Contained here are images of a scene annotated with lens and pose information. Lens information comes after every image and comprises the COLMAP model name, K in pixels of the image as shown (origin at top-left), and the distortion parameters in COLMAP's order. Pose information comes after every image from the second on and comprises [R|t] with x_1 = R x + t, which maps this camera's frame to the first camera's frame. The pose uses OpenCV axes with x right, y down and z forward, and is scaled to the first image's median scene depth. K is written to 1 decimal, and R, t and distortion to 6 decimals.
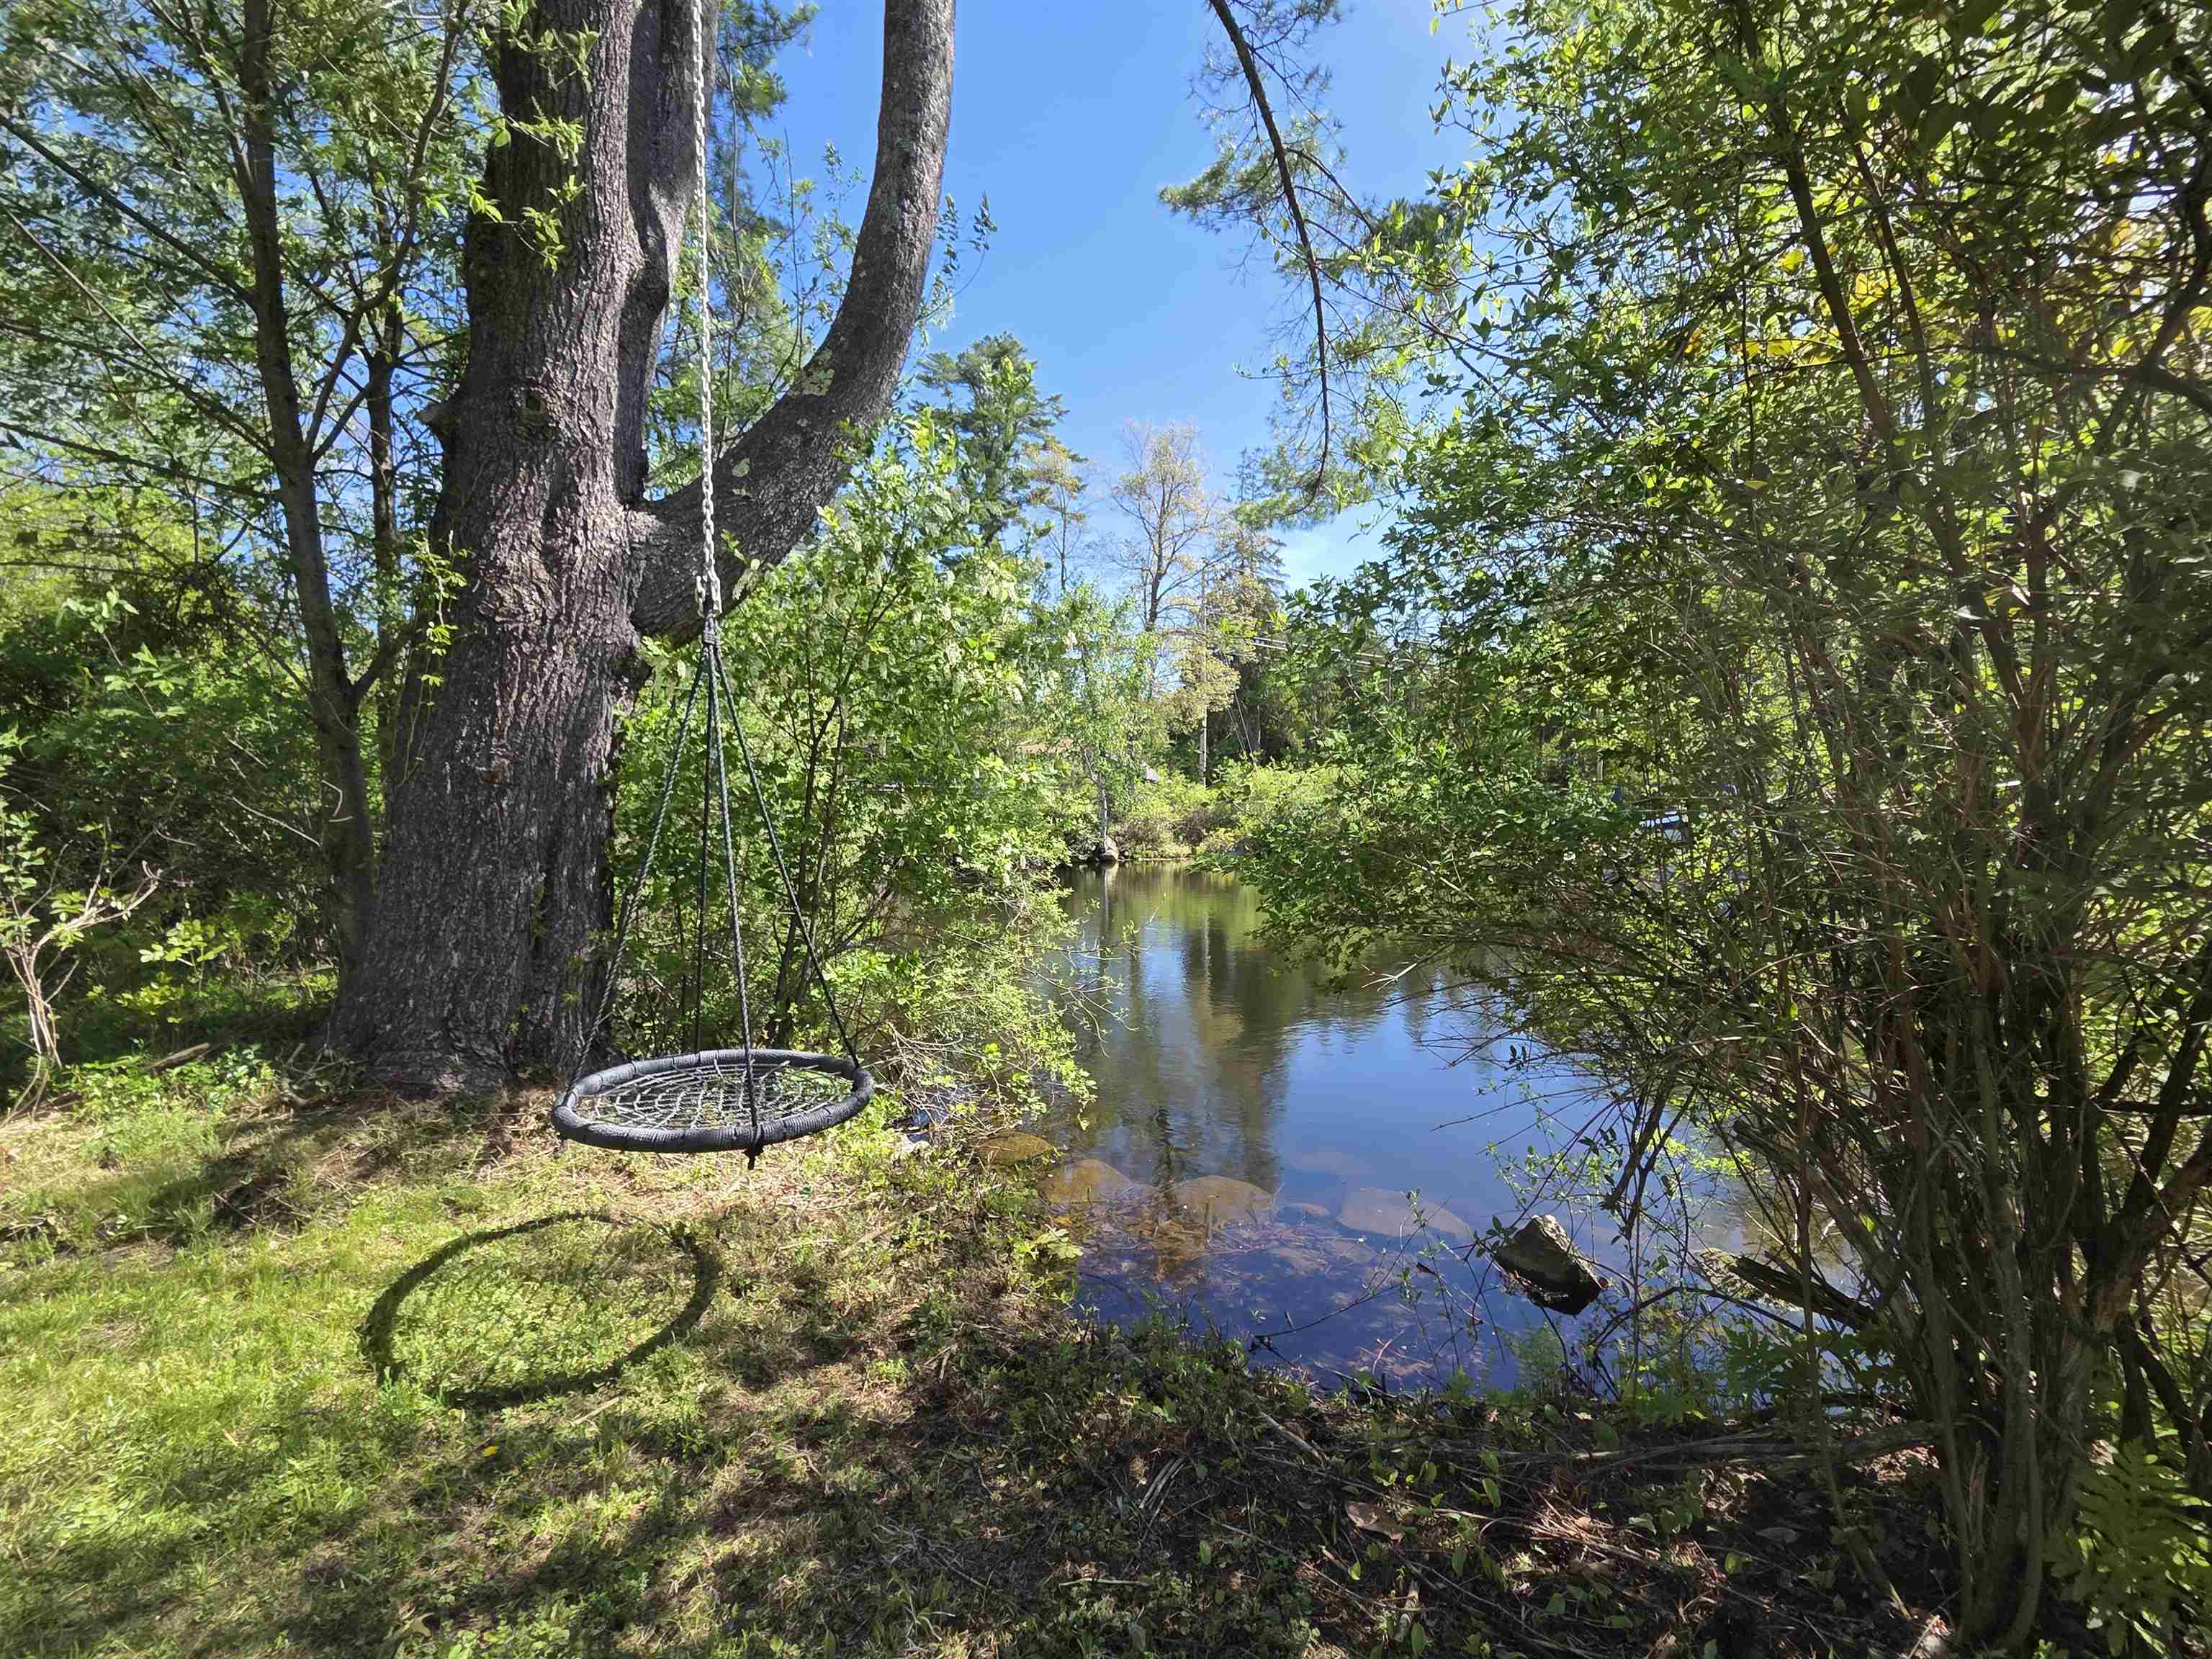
lens RADIAL K [[892.2, 0, 1105.1], [0, 892.2, 835.2], [0, 0, 1]] dist [-0.000181, -0.000268]
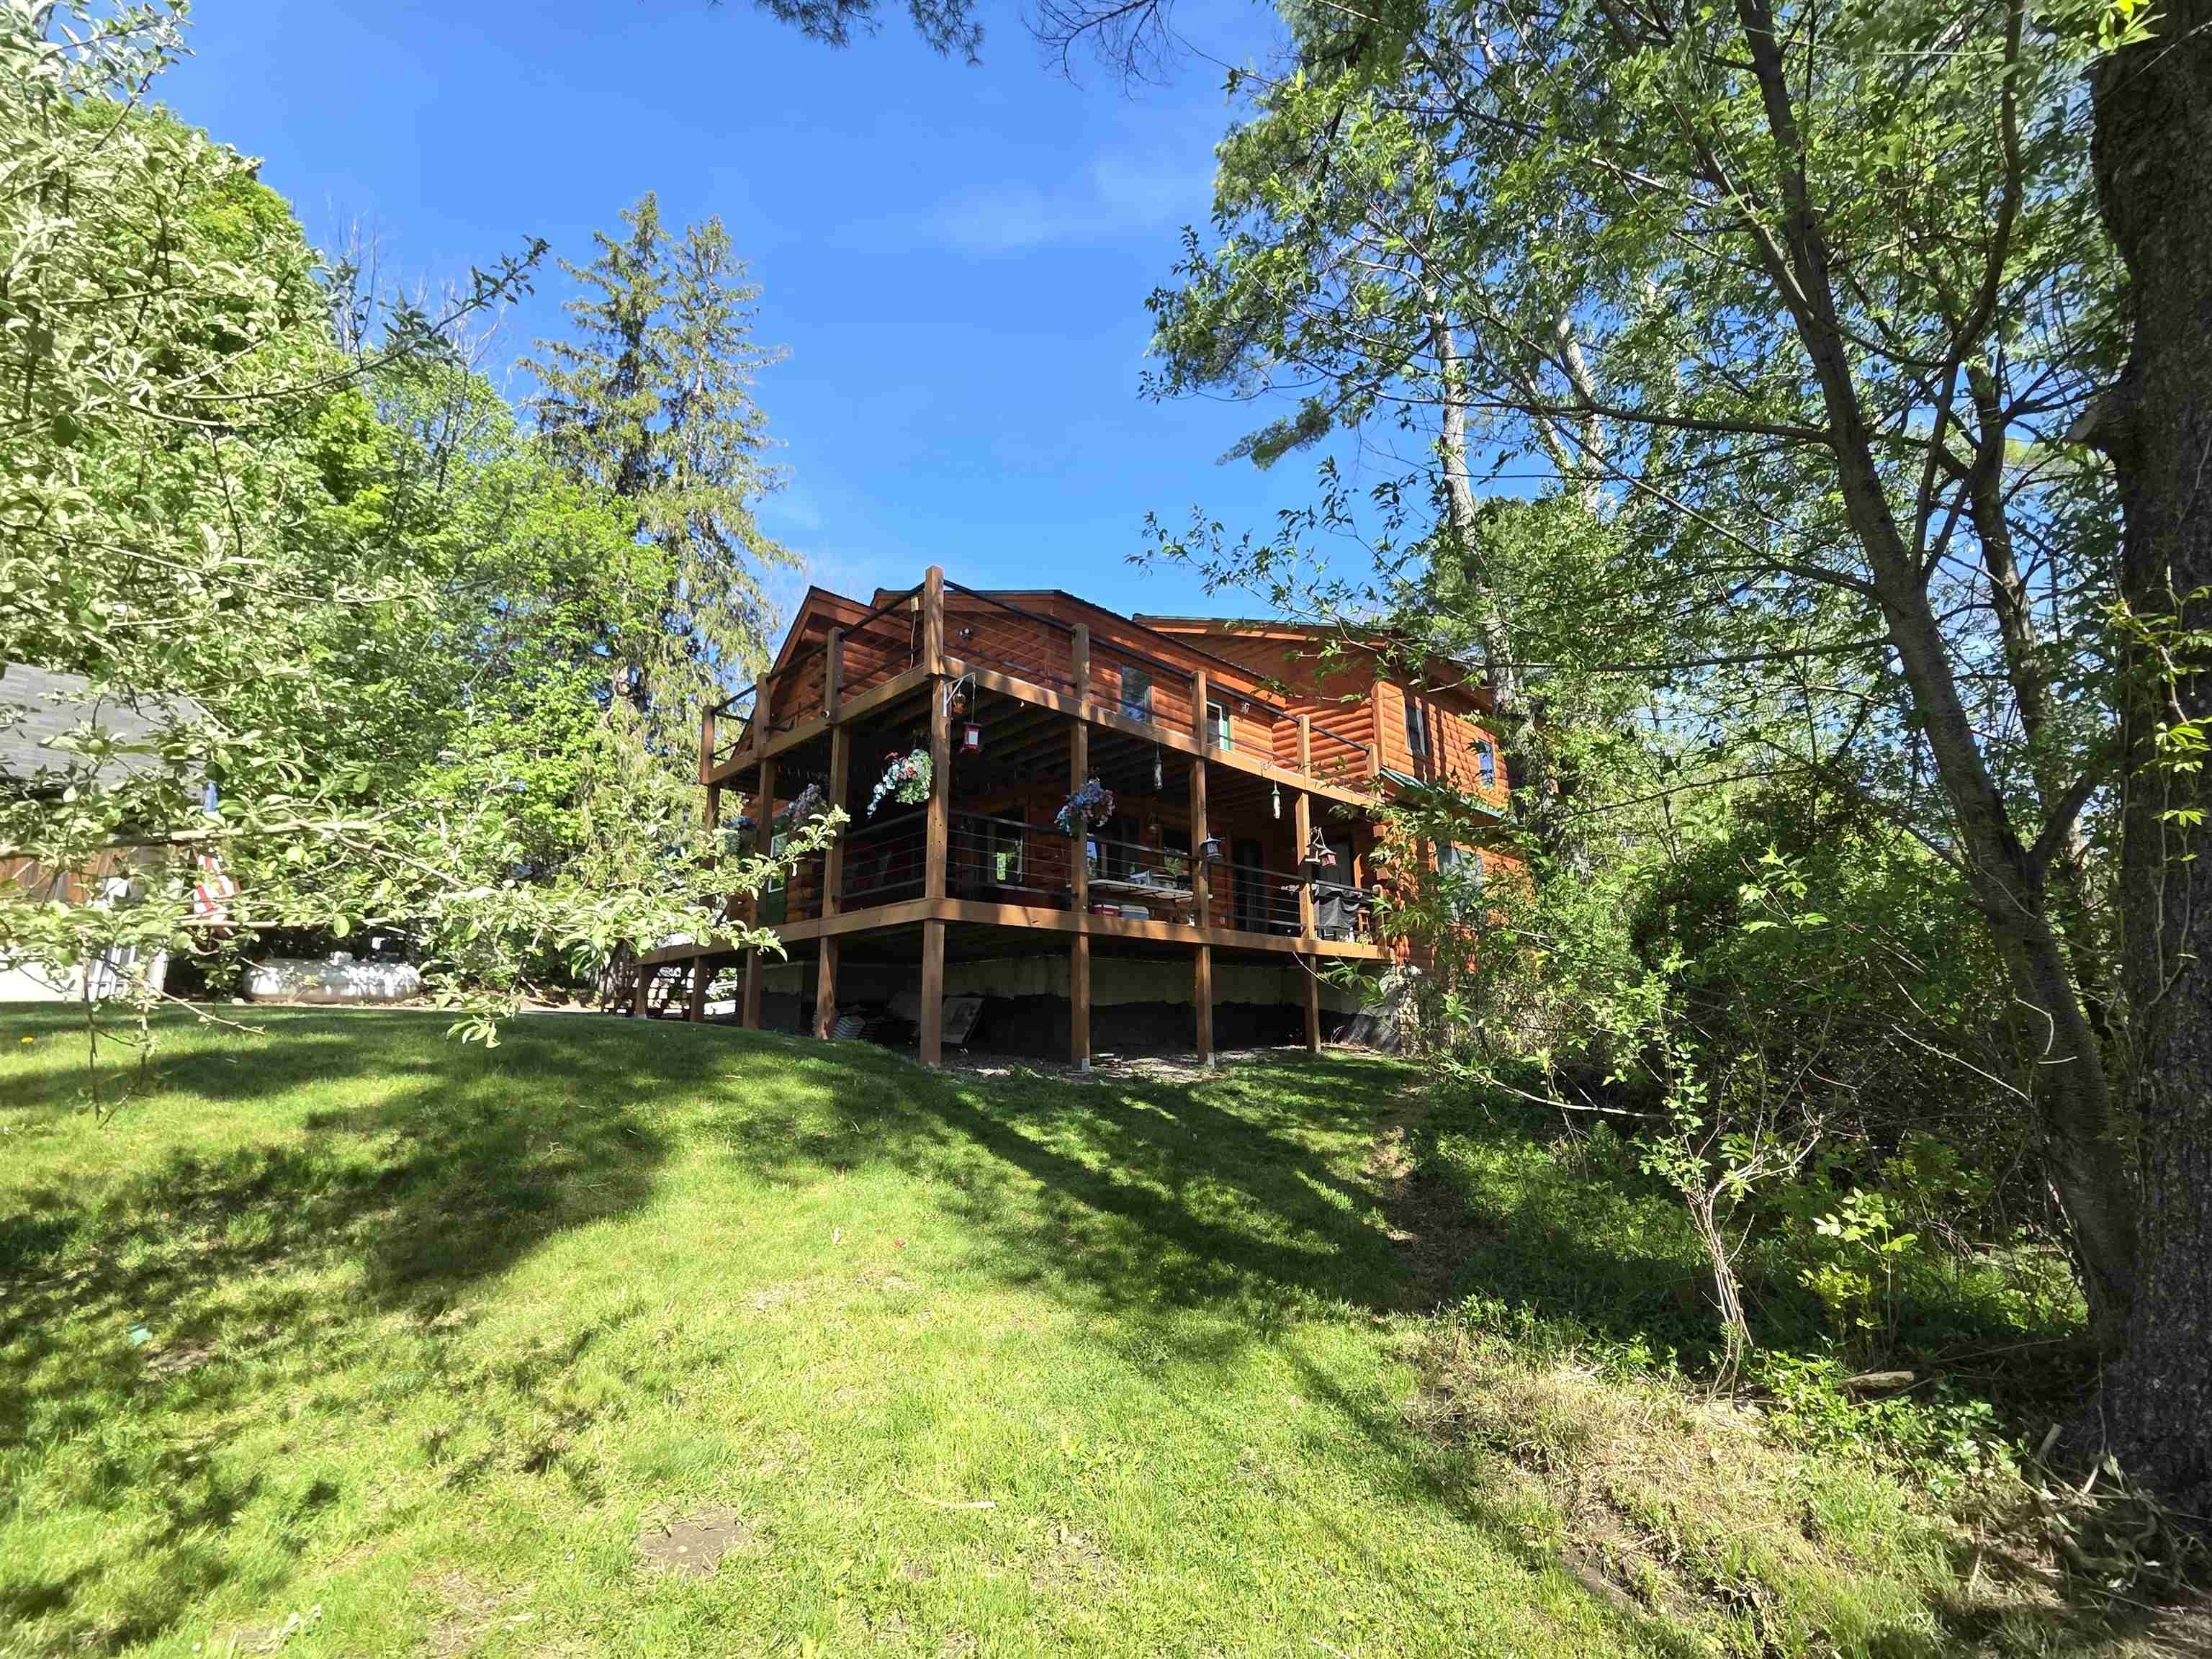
lens RADIAL K [[892.2, 0, 1106.5], [0, 892.2, 841.5], [0, 0, 1]] dist [-0.000181, -0.000268]
pose [[0.075809, -0.191763, -0.978509, -0.275376], [-0.016255, 0.980965, -0.193503, -0.038573], [0.996990, 0.030575, 0.071248, 0.293931]]
